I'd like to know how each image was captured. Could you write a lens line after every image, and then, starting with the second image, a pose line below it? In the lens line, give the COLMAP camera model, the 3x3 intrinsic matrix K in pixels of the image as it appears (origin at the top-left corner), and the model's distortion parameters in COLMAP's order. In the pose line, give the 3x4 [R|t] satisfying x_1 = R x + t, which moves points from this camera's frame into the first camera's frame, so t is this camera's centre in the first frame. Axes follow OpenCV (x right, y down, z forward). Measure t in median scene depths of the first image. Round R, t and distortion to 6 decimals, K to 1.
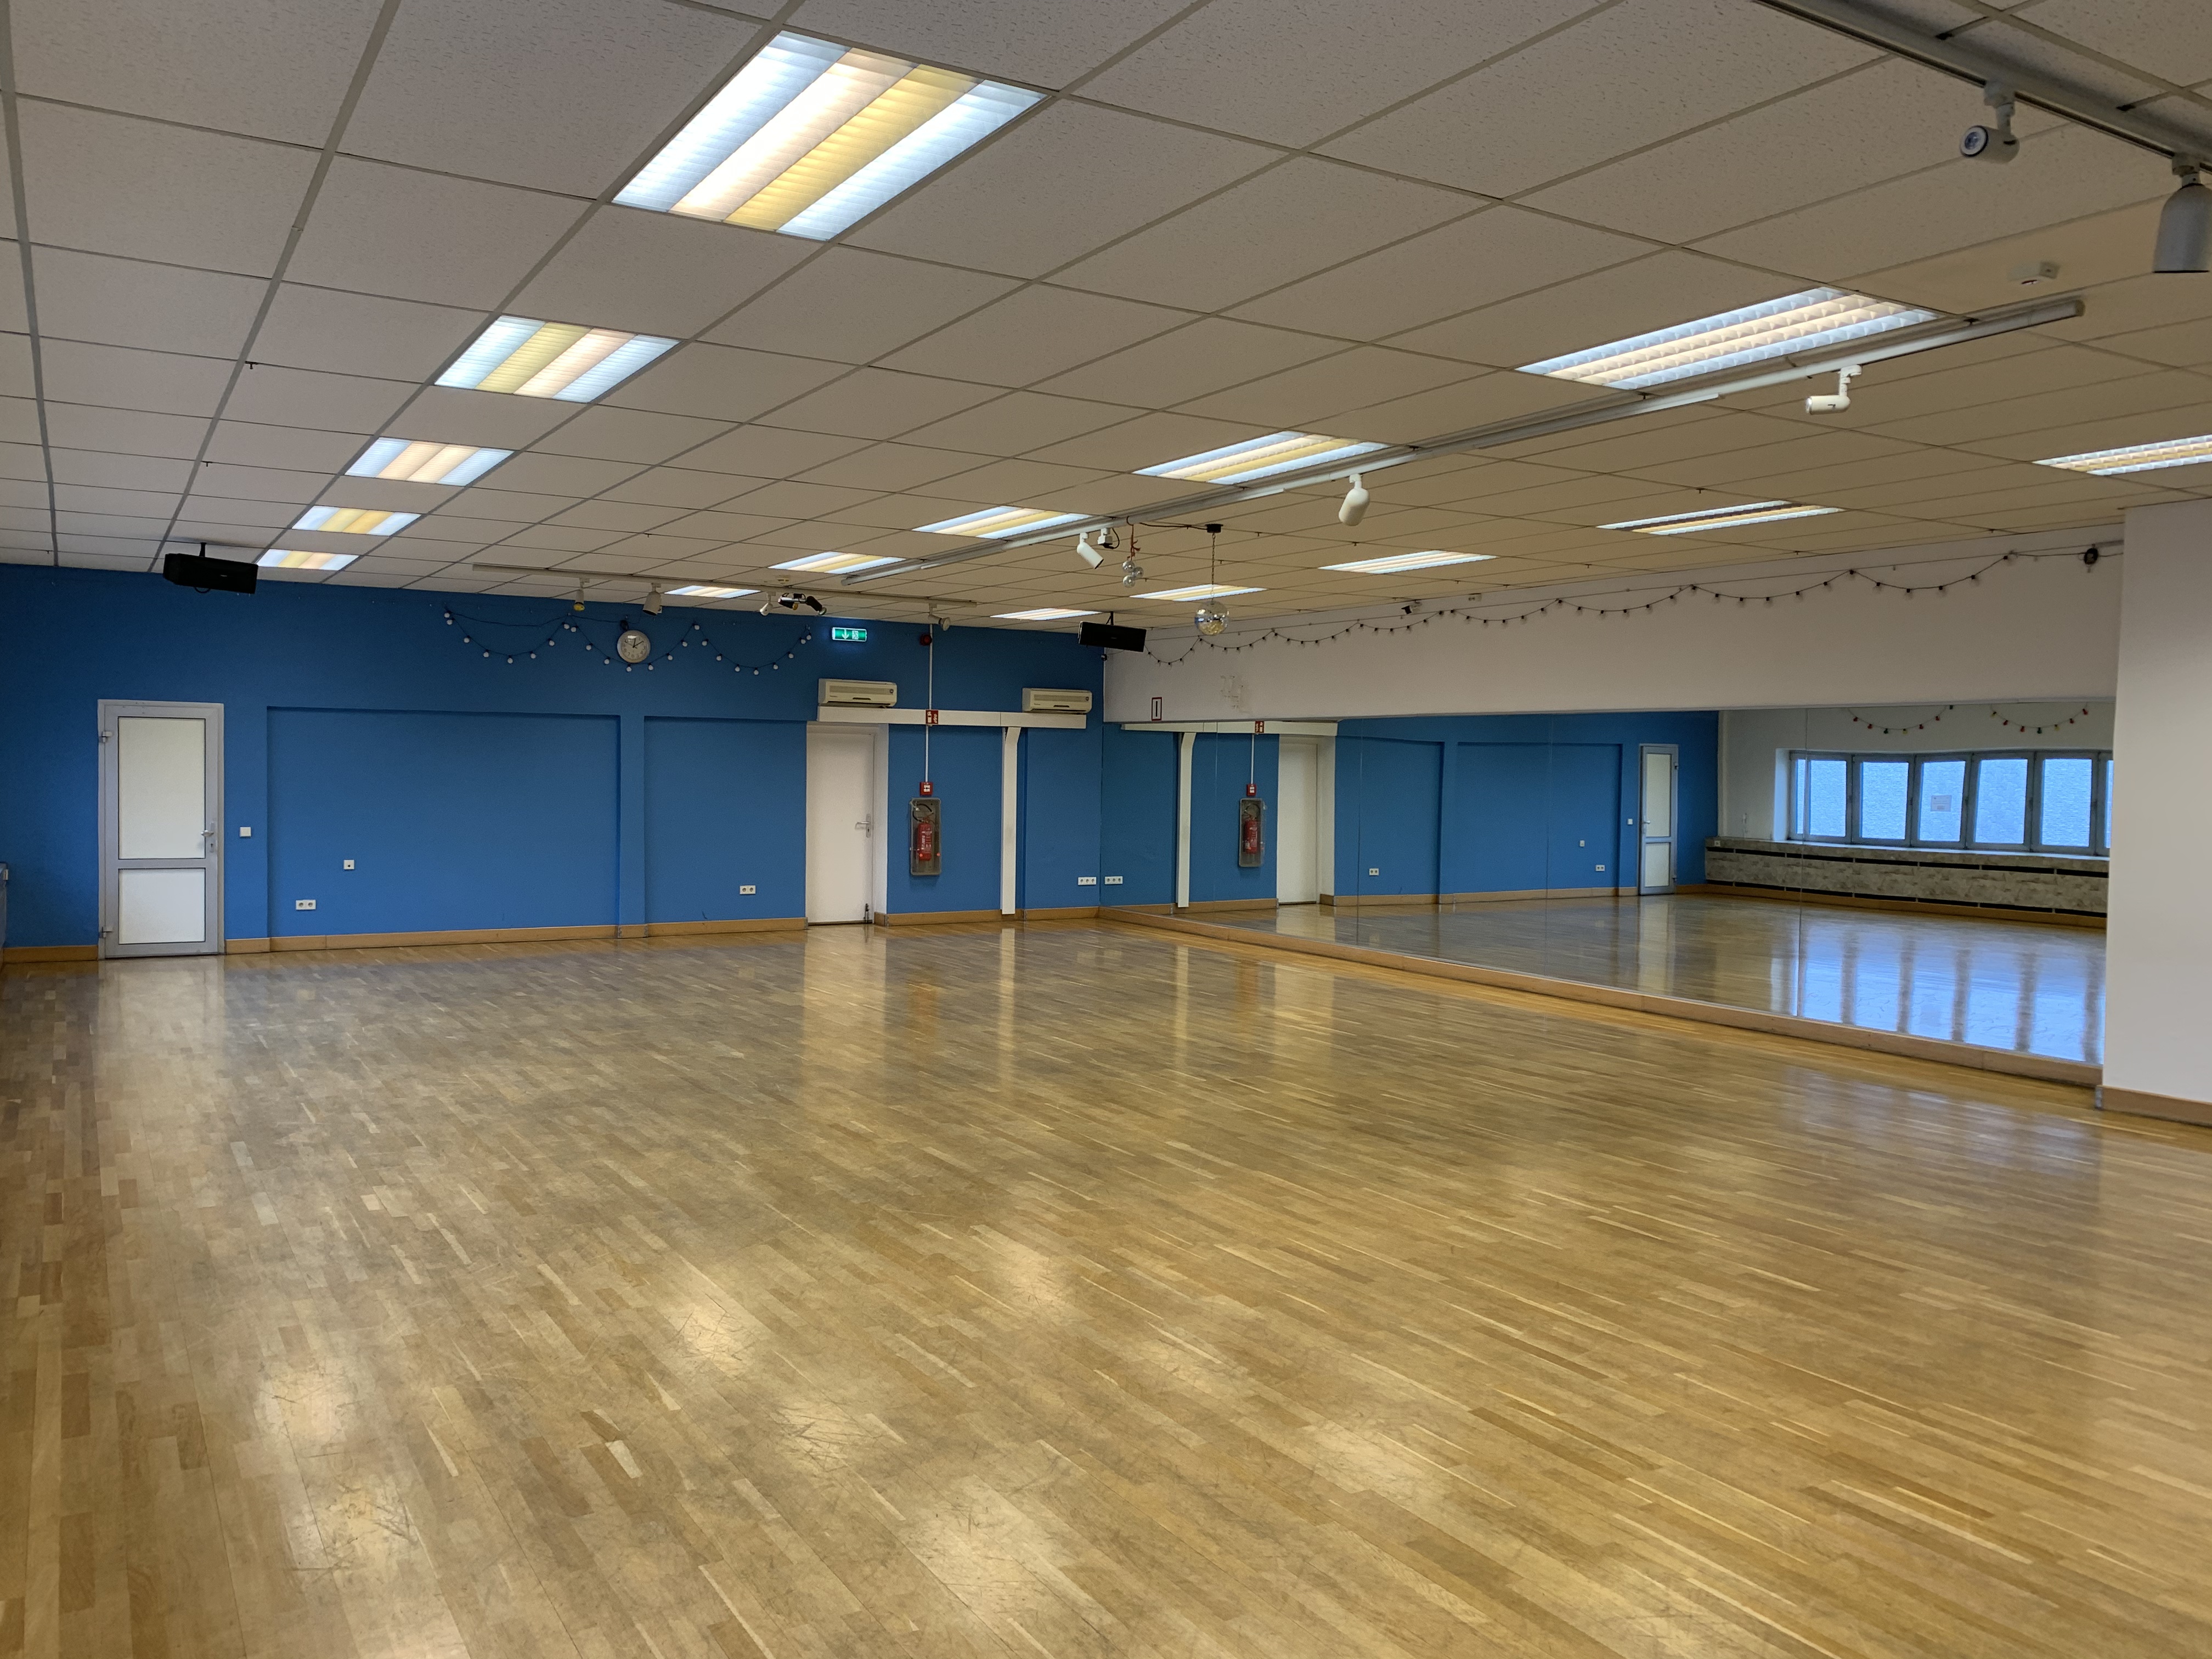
lens RADIAL K [[1695.9, 0, 1105.9], [0, 1695.9, 889.5], [0, 0, 1]] dist [0.025009, -0.004529]
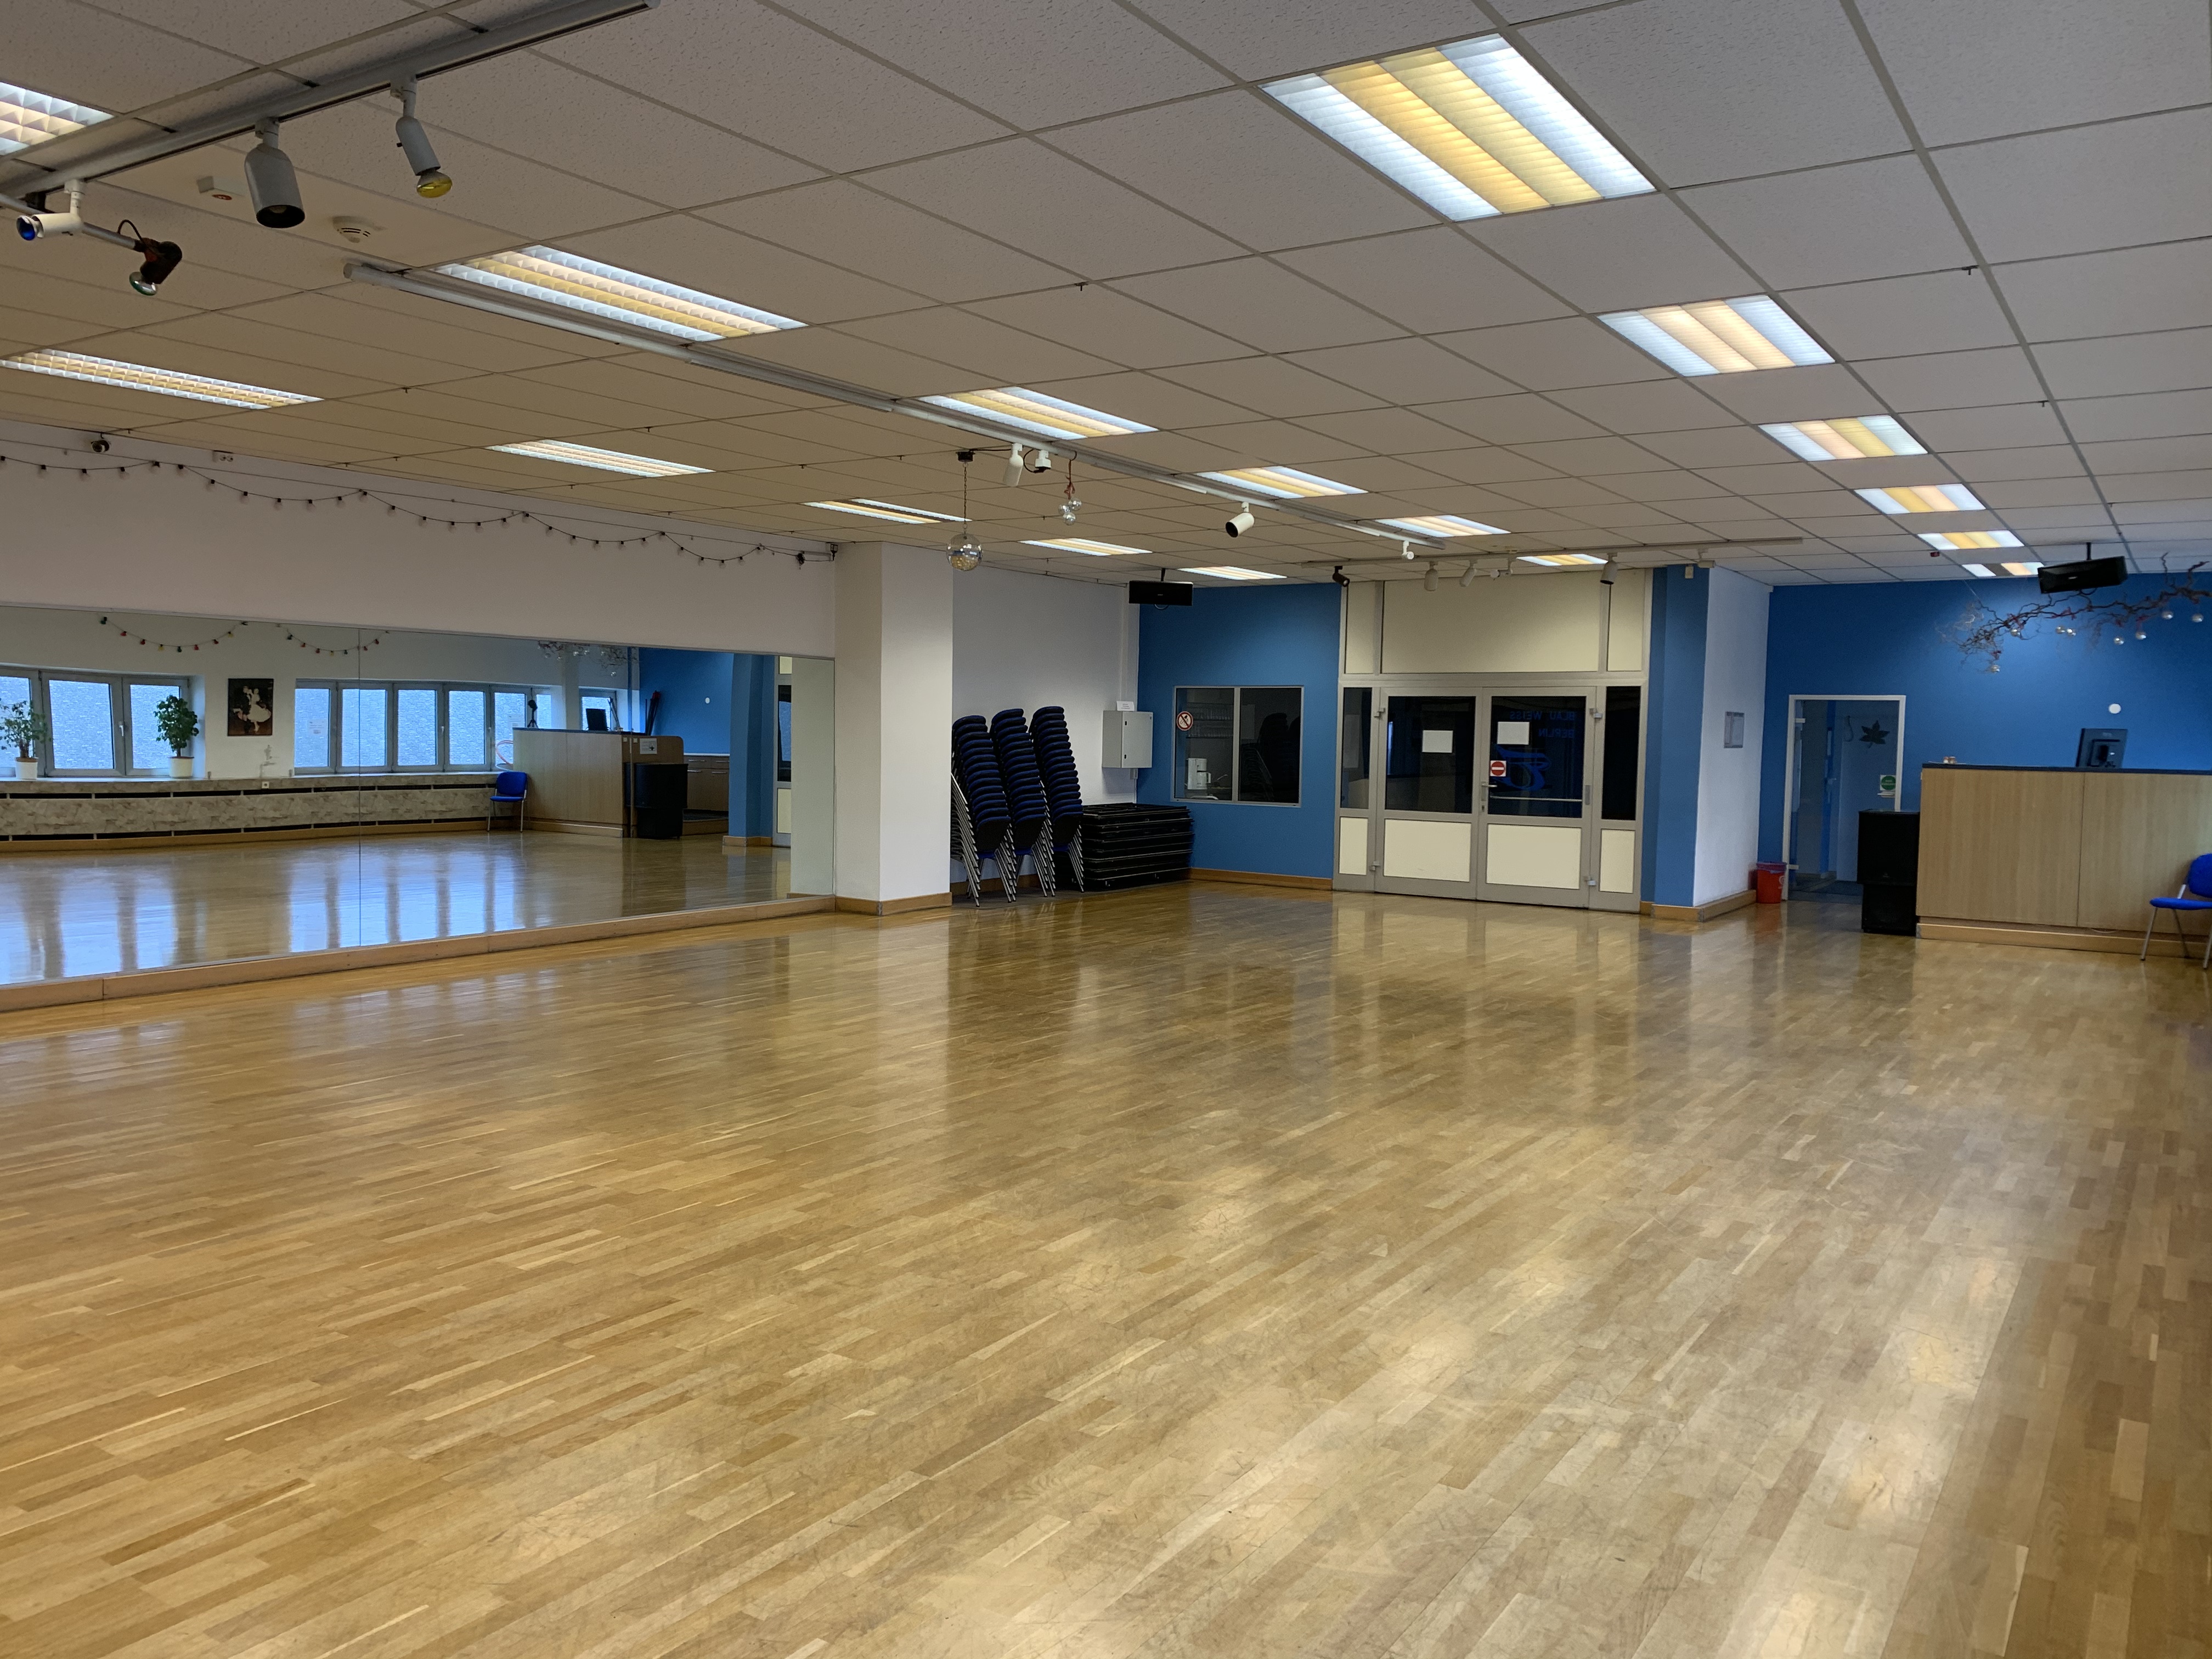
lens RADIAL K [[1760.6, 0, 1106.0], [0, 1760.6, 829.5], [0, 0, 1]] dist [0.057029, 0.000371]
pose [[-0.452264, -0.074503, 0.888767, -0.703462], [0.039822, 0.993824, 0.103574, -0.086853], [-0.890995, 0.082235, -0.446504, 1.126406]]
